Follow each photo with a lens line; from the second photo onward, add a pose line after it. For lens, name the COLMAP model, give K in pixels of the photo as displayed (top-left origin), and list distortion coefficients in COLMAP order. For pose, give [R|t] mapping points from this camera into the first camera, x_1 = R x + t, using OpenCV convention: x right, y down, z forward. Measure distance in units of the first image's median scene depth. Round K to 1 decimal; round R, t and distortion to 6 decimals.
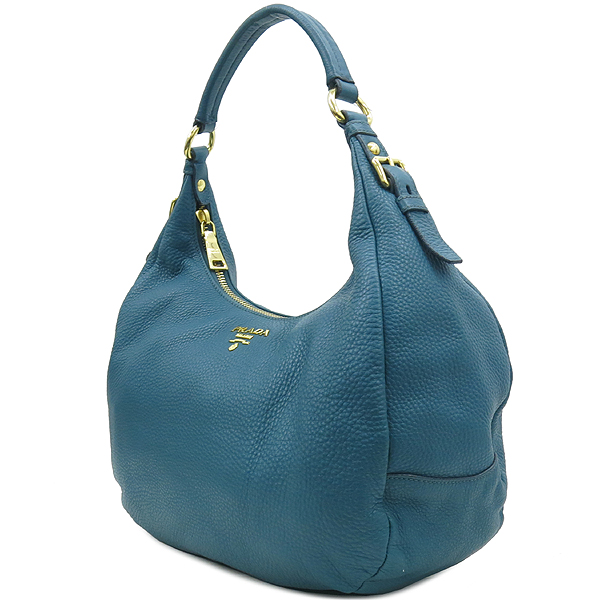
lens RADIAL K [[910.7, 0, 300.0], [0, 910.7, 300.0], [0, 0, 1]] dist [0.008306, -0.004862]
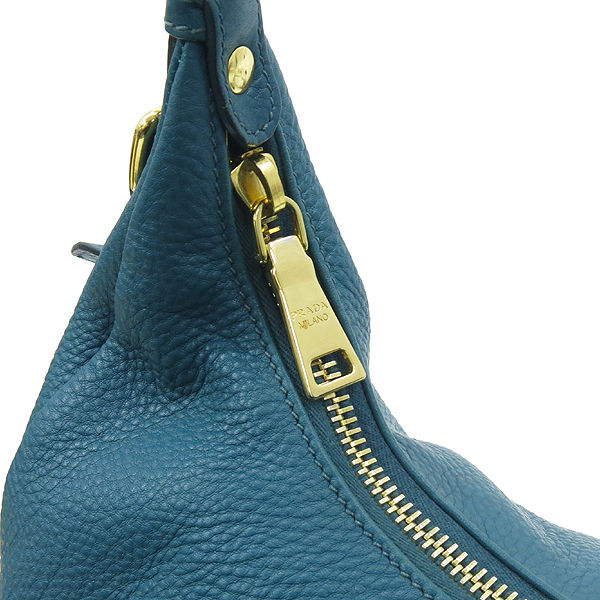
lens RADIAL K [[910.7, 0, 300.0], [0, 910.7, 300.0], [0, 0, 1]] dist [0.008306, -0.004862]
pose [[0.997246, -0.070006, -0.024495, -0.090997], [0.074155, 0.947156, 0.312084, -0.144938], [0.001353, -0.313041, 0.949739, 0.743910]]
